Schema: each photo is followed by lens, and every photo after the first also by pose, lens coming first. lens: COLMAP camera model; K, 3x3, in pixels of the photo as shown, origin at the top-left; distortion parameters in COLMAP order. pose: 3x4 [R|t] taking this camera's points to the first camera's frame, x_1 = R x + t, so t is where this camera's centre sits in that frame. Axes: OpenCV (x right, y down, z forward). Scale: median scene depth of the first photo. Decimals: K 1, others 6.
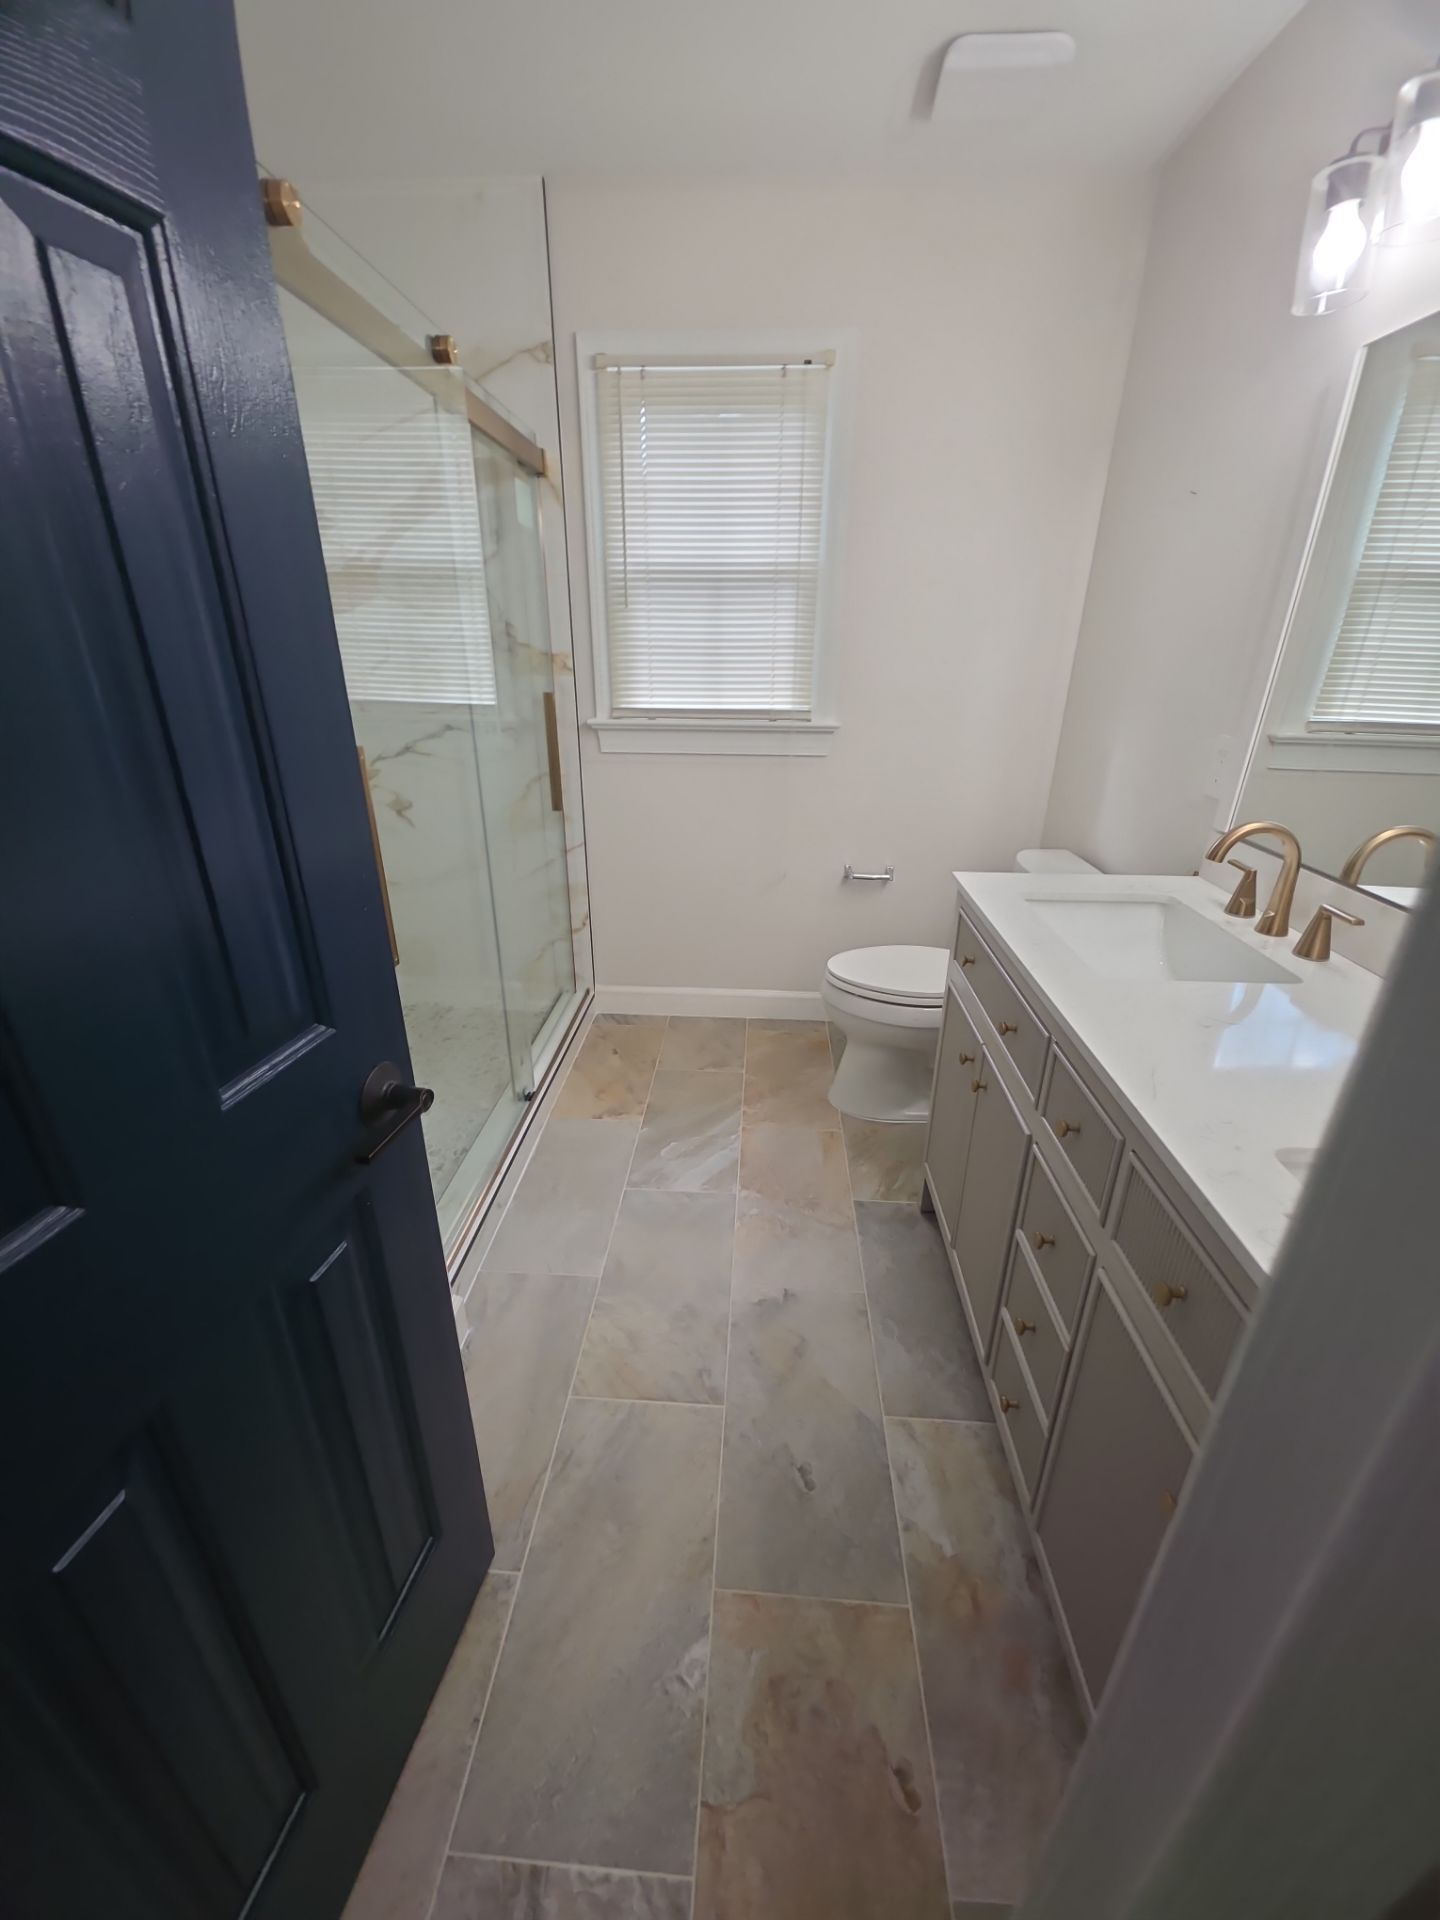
lens RADIAL K [[759.1, 0, 717.9], [0, 759.1, 961.0], [0, 0, 1]] dist [0.013597, -0.008268]
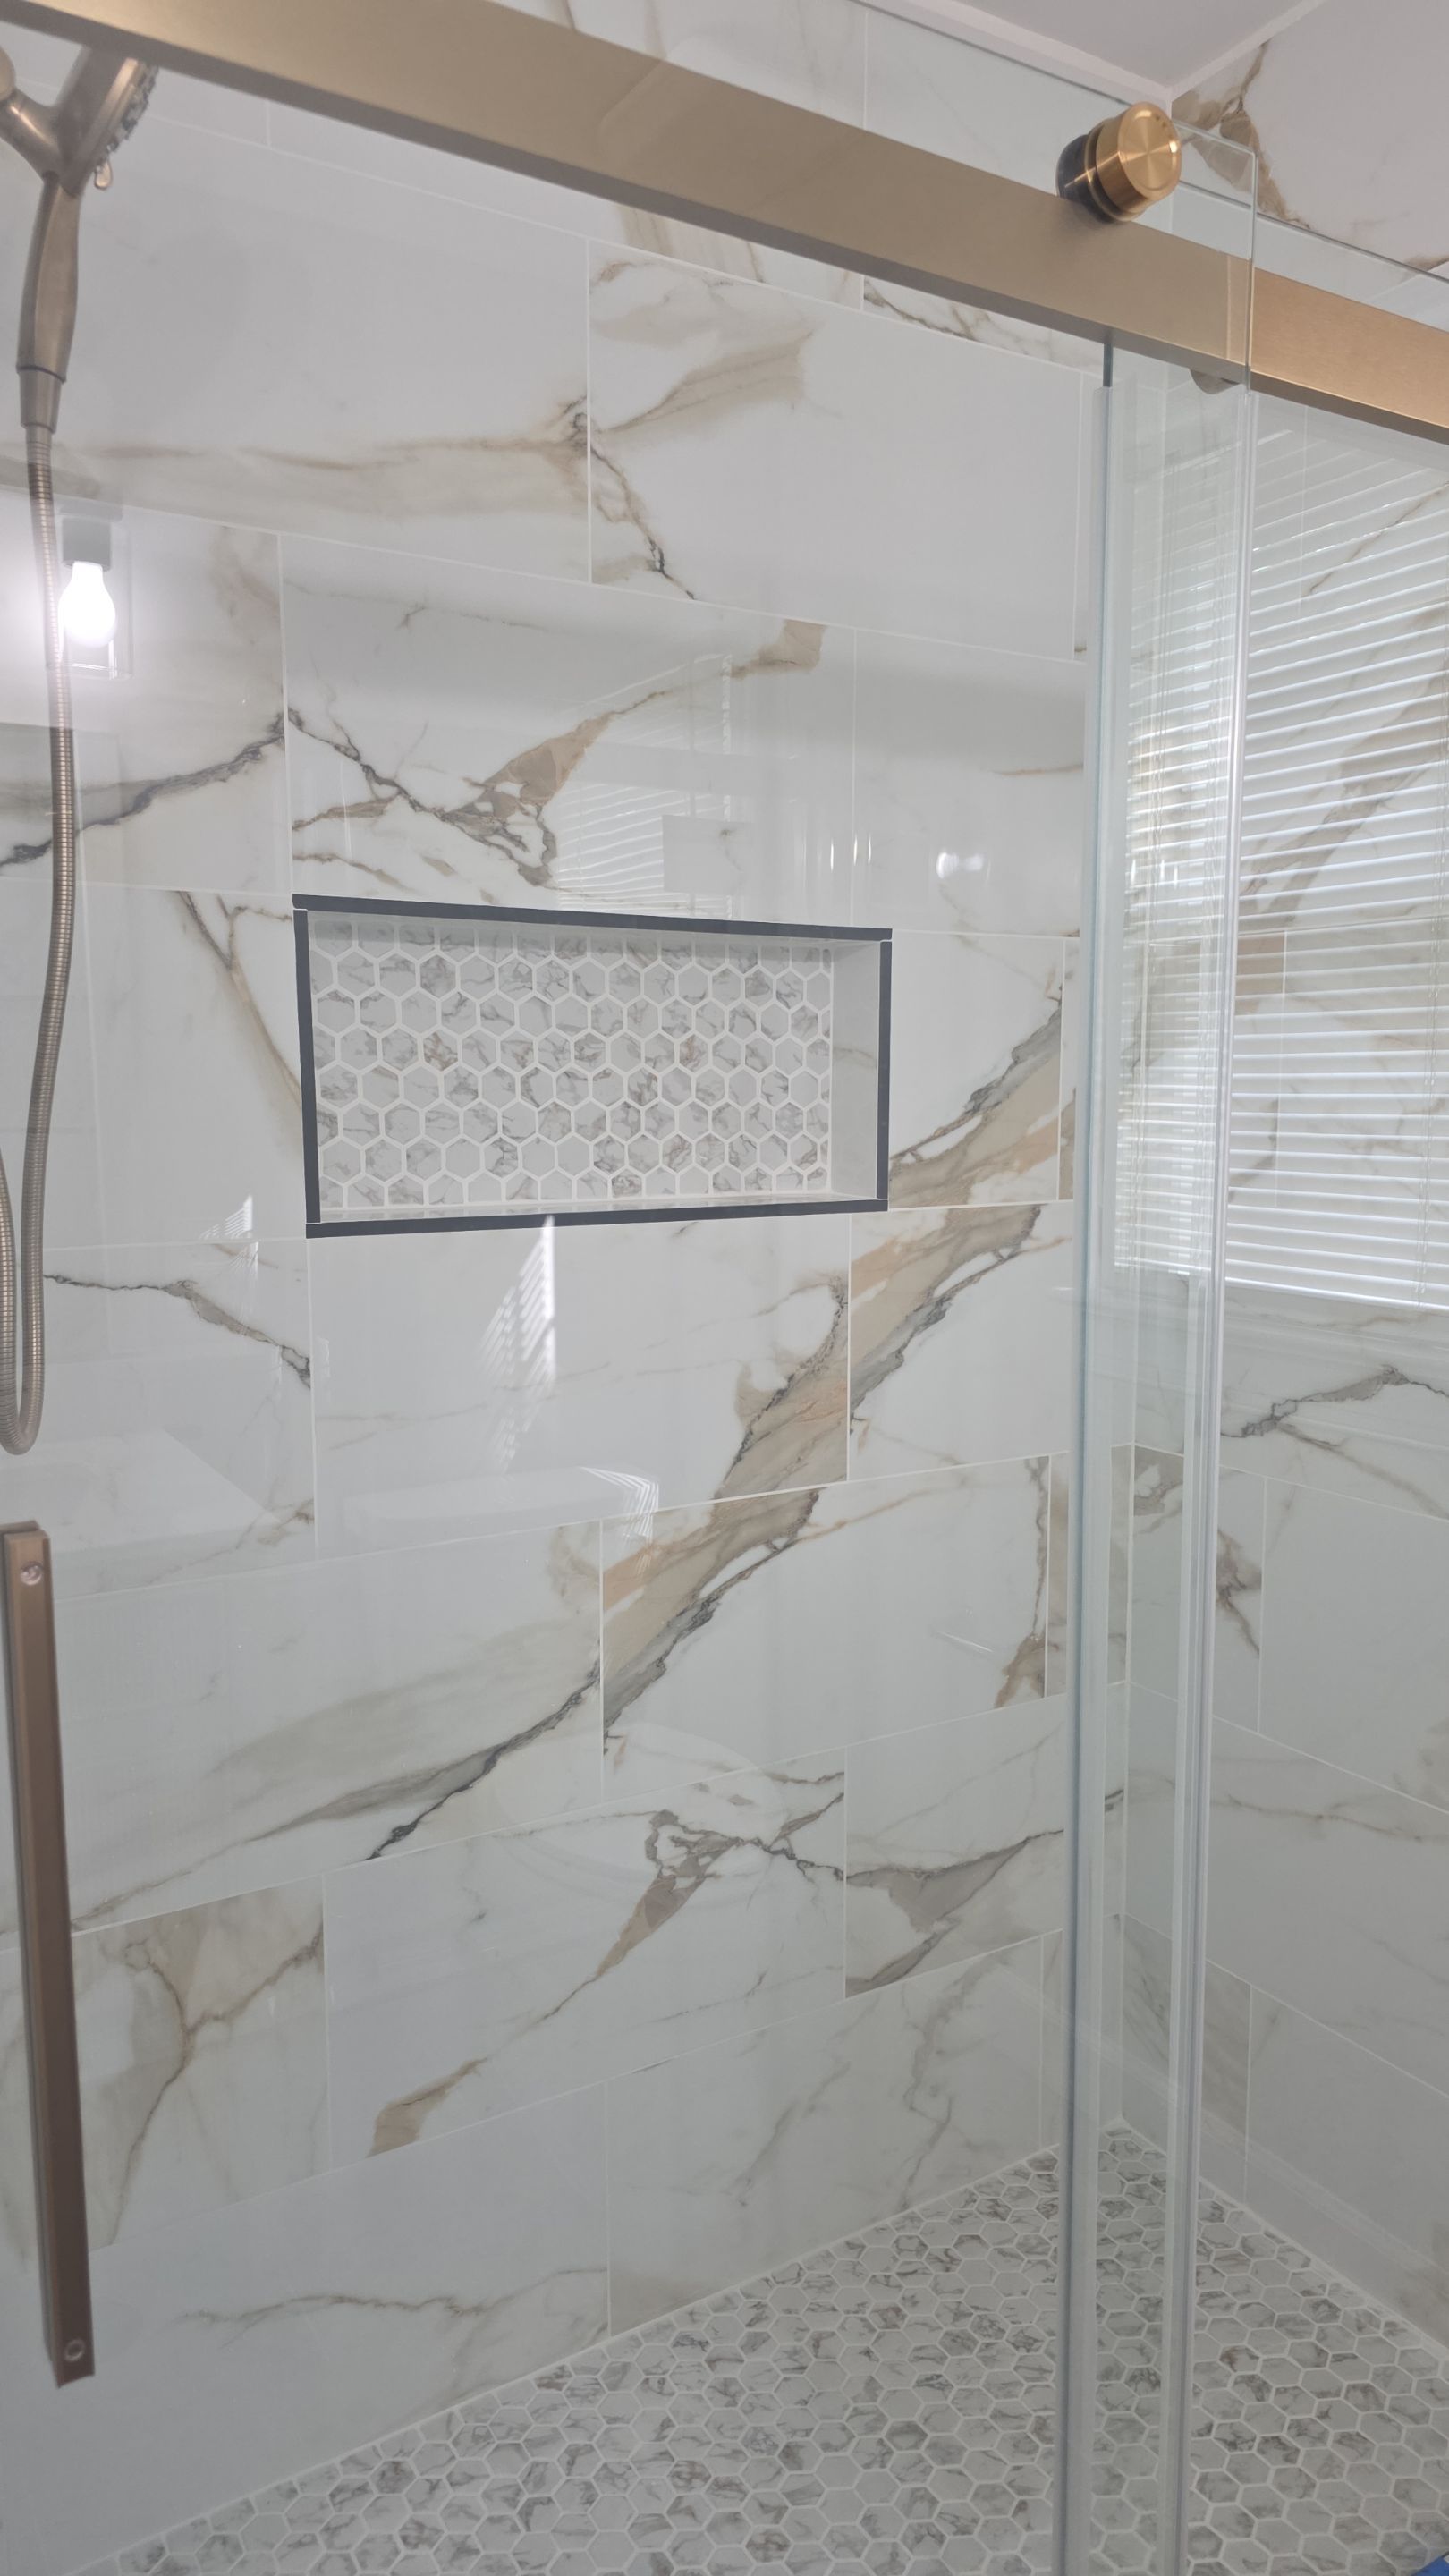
lens RADIAL K [[1730.7, 0, 731.2], [0, 1730.7, 1299.3], [0, 0, 1]] dist [0.062510, -0.065396]
pose [[0.571494, 0.094754, -0.815117, 0.084145], [-0.313779, 0.943060, -0.110370, -0.215316], [0.758246, 0.318842, 0.568685, 0.473722]]
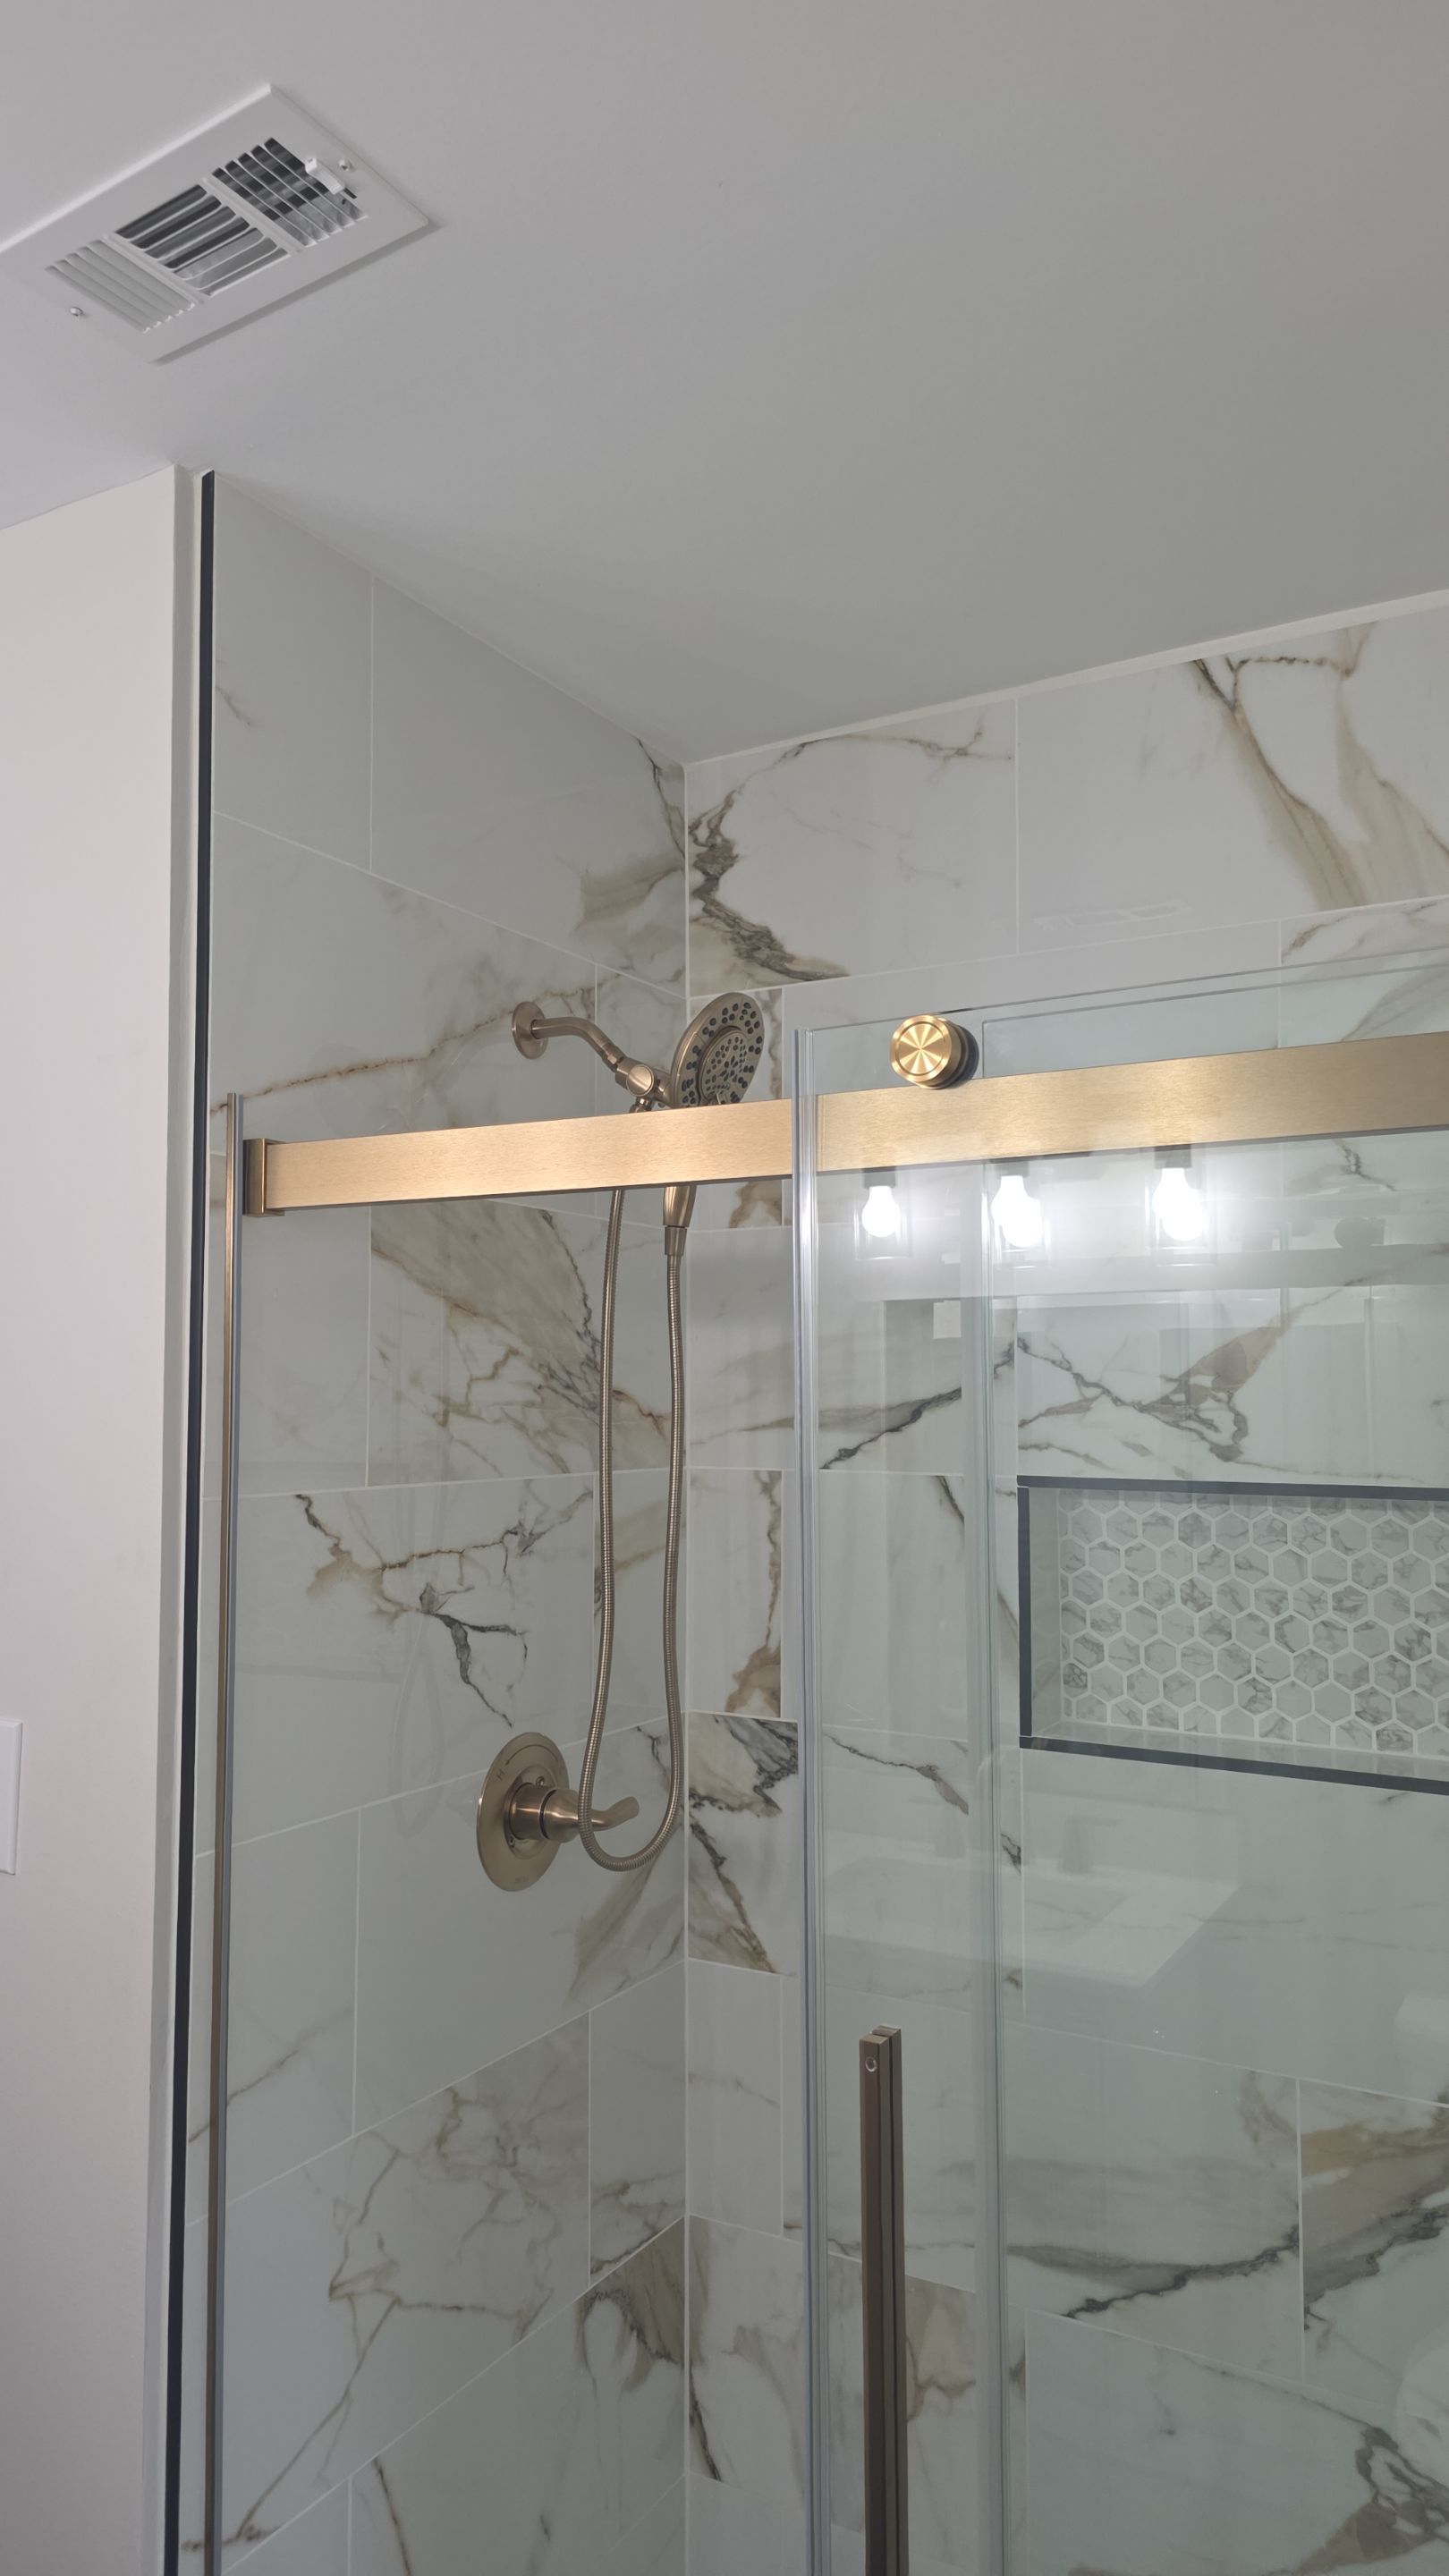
lens RADIAL K [[1730.7, 0, 730.2], [0, 1730.7, 1300.5], [0, 0, 1]] dist [0.062510, -0.065396]
pose [[-0.442943, -0.065789, -0.894133, 0.292326], [-0.354493, 0.928886, 0.107266, -0.541454], [0.823490, 0.364477, -0.434765, 0.954639]]
